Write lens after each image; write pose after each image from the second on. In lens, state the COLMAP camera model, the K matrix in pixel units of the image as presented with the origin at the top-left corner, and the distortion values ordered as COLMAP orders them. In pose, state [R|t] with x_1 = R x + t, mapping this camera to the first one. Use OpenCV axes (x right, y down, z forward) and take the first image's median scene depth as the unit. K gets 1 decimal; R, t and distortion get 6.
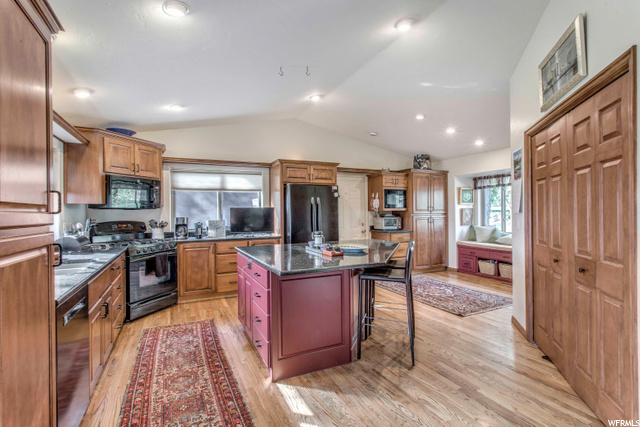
lens RADIAL K [[299.7, 0, 320.0], [0, 299.7, 213.5], [0, 0, 1]] dist [-0.001904, -0.000238]
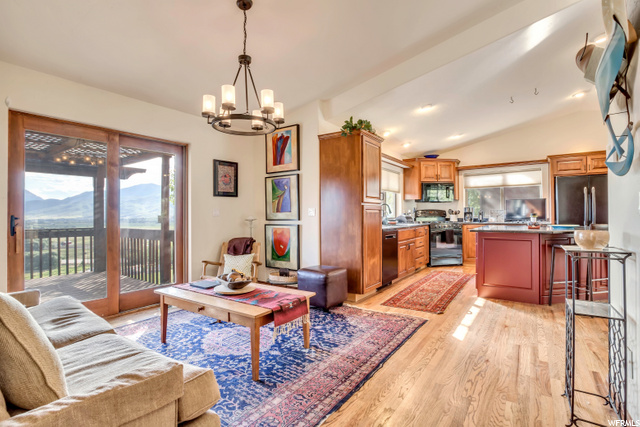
lens RADIAL K [[299.7, 0, 320.0], [0, 299.7, 213.5], [0, 0, 1]] dist [-0.001904, -0.000238]
pose [[0.477288, 0.005914, -0.878727, 0.468067], [-0.007363, 0.999969, 0.002731, 0.043820], [0.878716, 0.005167, 0.477317, -0.317284]]
